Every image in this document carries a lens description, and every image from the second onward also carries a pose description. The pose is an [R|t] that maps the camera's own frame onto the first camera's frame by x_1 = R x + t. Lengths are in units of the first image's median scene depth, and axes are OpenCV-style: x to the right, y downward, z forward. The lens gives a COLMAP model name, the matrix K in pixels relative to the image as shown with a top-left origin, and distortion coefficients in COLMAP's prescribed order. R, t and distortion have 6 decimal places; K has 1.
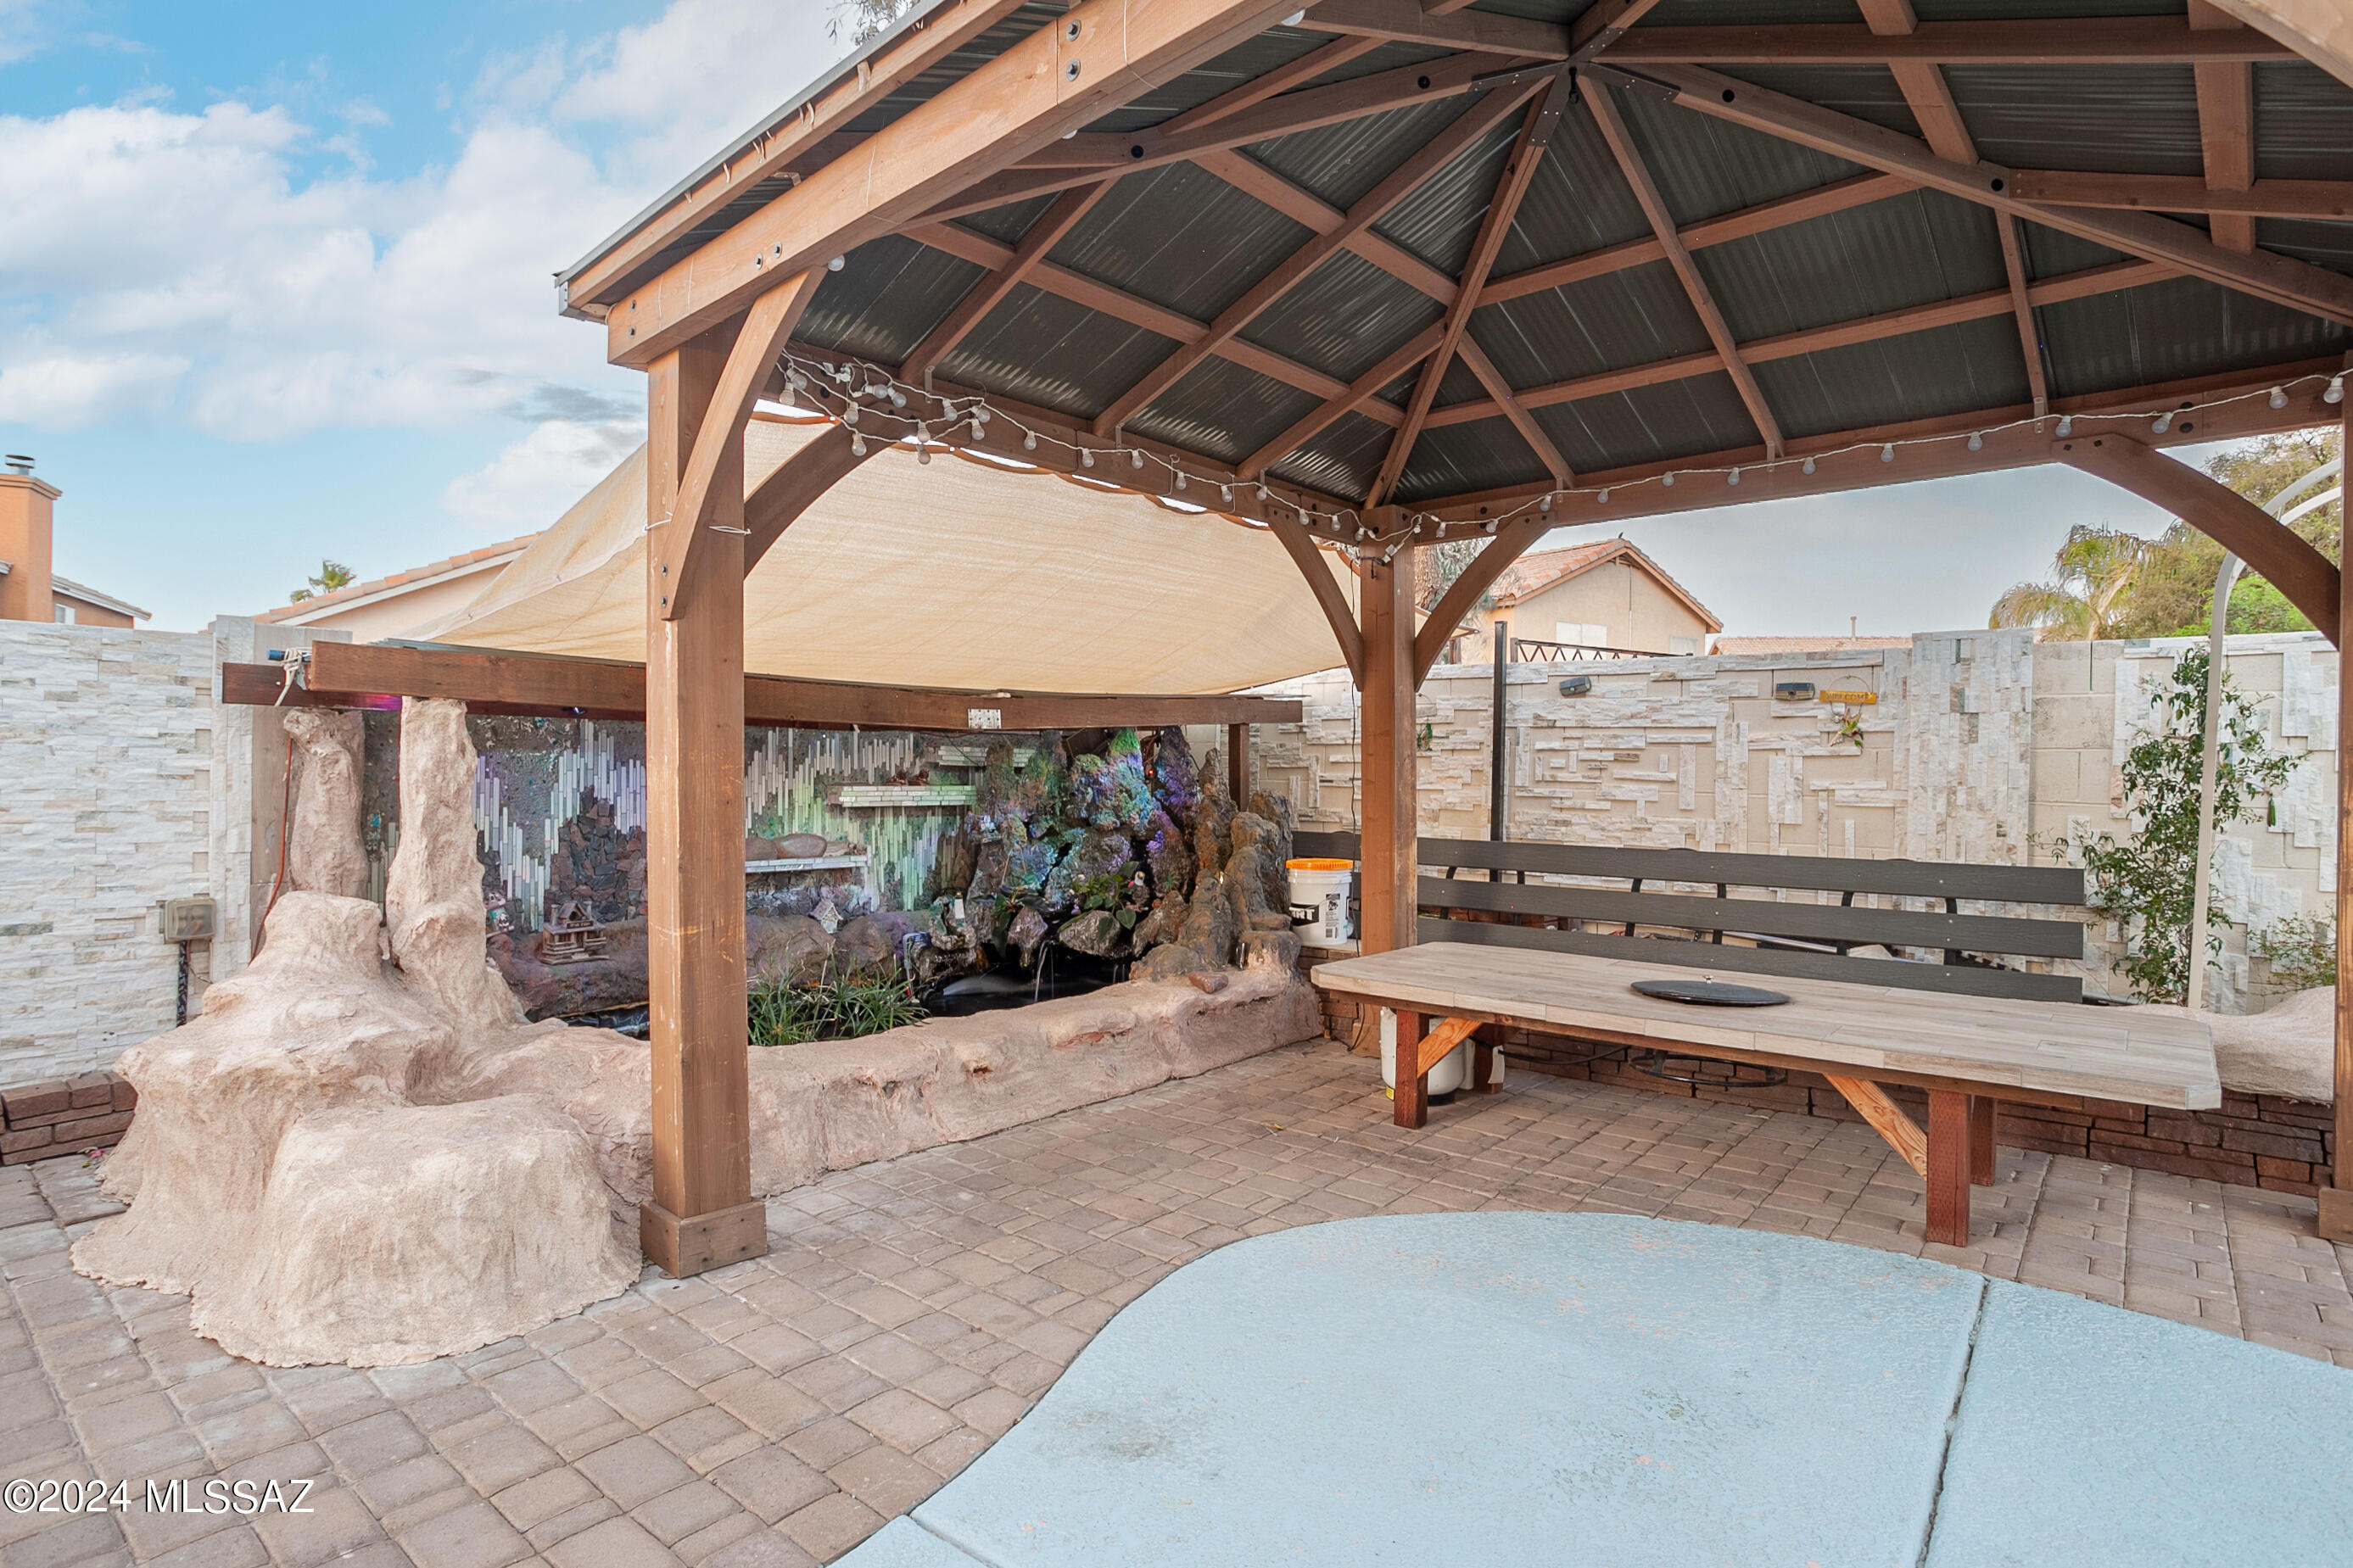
lens RADIAL K [[1218.3, 0, 1167.1], [0, 1218.3, 775.9], [0, 0, 1]] dist [-0.069562, 0.036253]
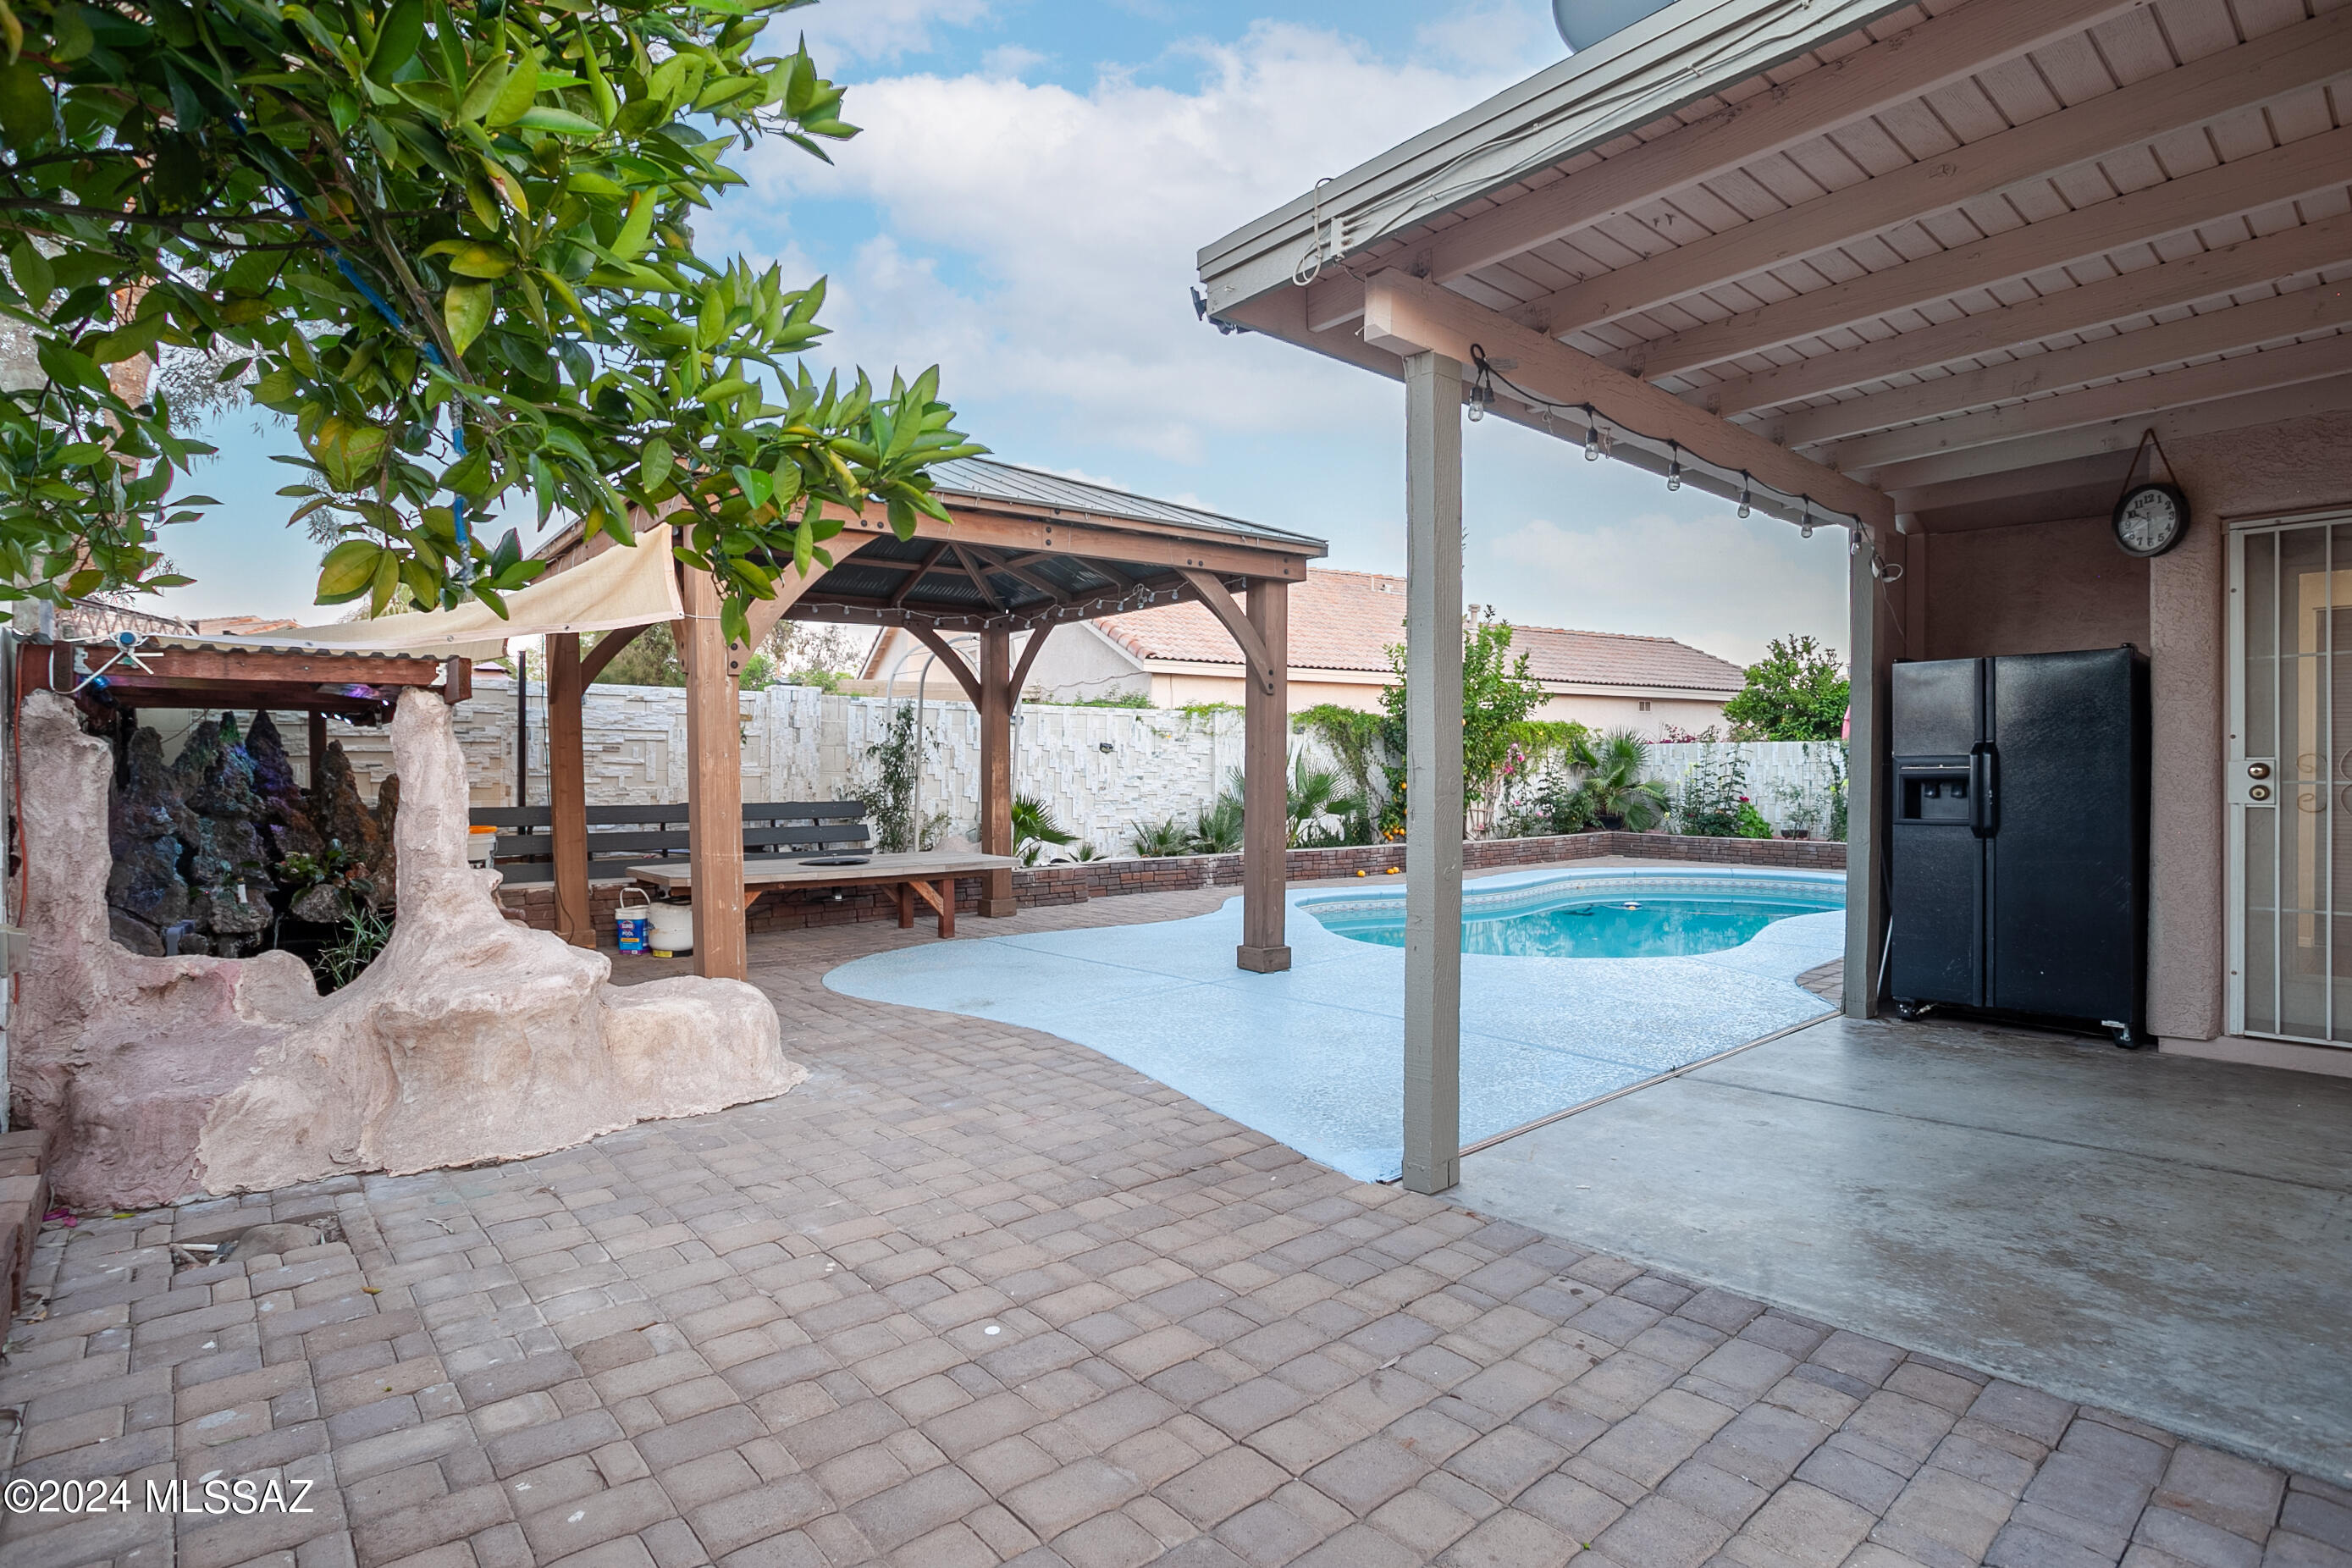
lens RADIAL K [[1193.3, 0, 1167.6], [0, 1193.3, 781.6], [0, 0, 1]] dist [-0.067136, 0.032238]
pose [[0.162966, -0.025750, 0.986296, -1.212237], [0.005258, 0.999668, 0.025230, -0.009464], [-0.986618, 0.001074, 0.163048, 0.062140]]
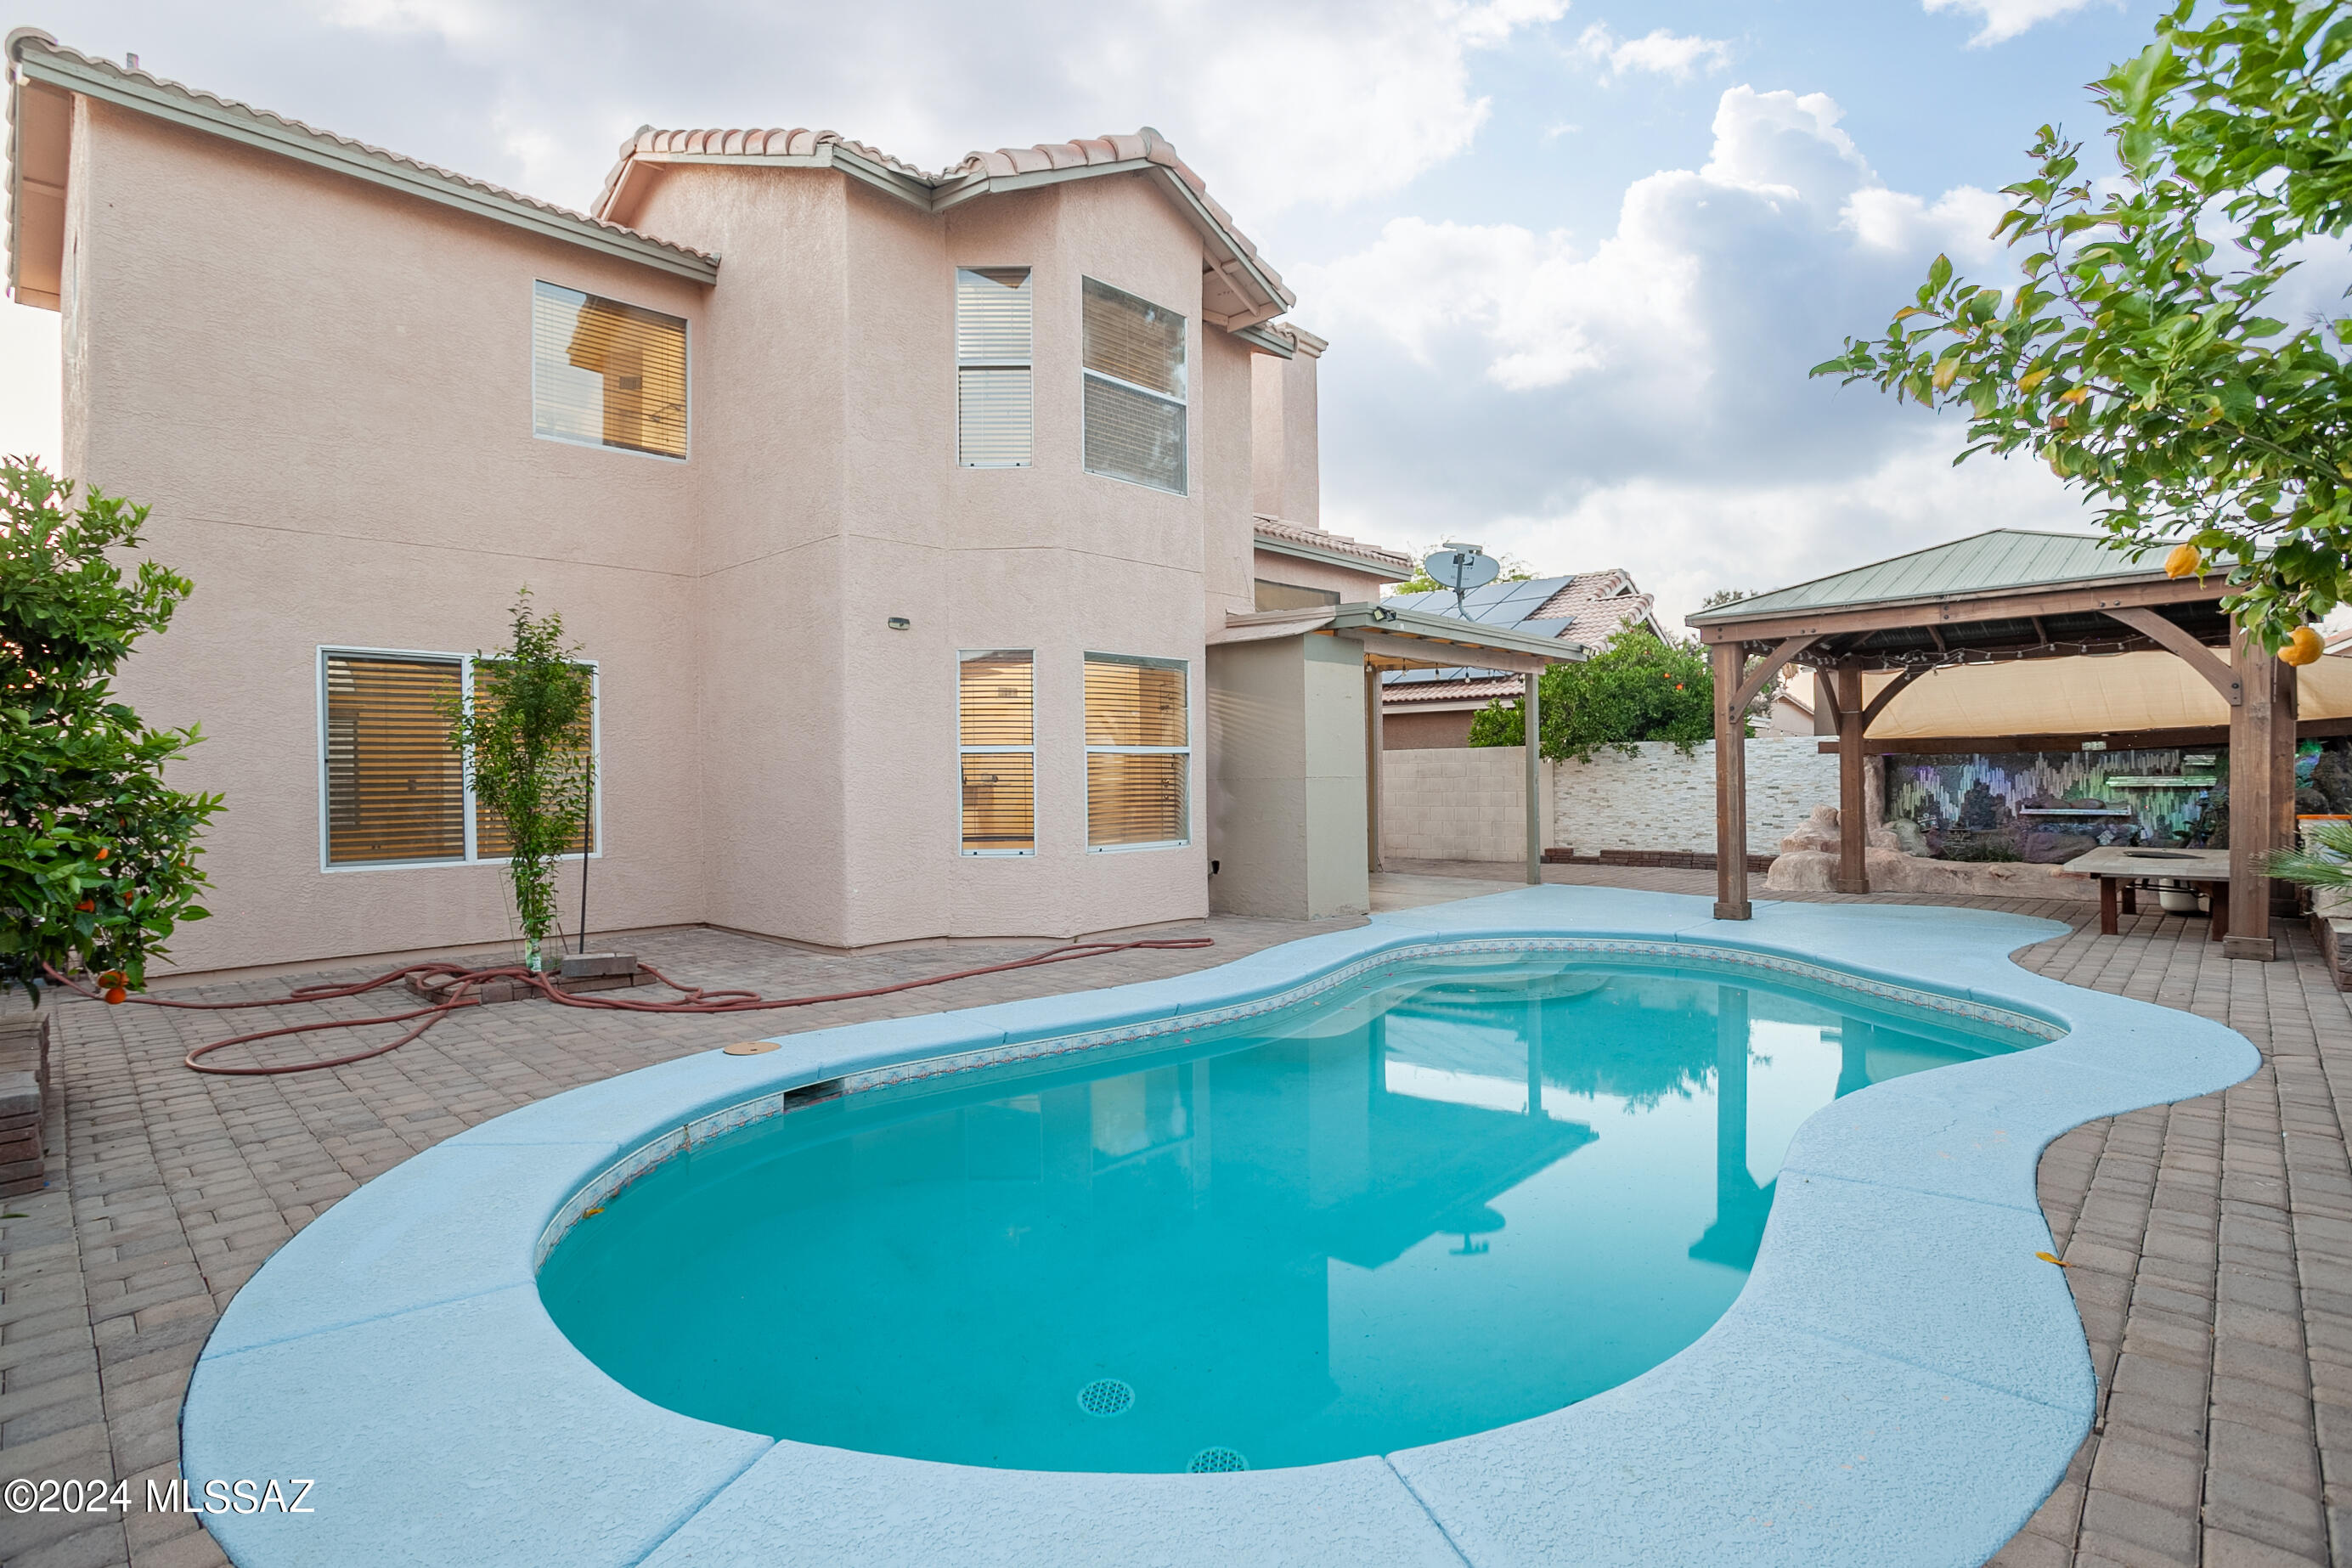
lens RADIAL K [[1154.5, 0, 1154.1], [0, 1154.5, 777.6], [0, 0, 1]] dist [-0.063724, 0.030463]
pose [[-0.075289, -0.016803, -0.997020, 2.231506], [0.005809, 0.999834, -0.017290, 0.041756], [0.997145, -0.007094, -0.075179, -0.653613]]
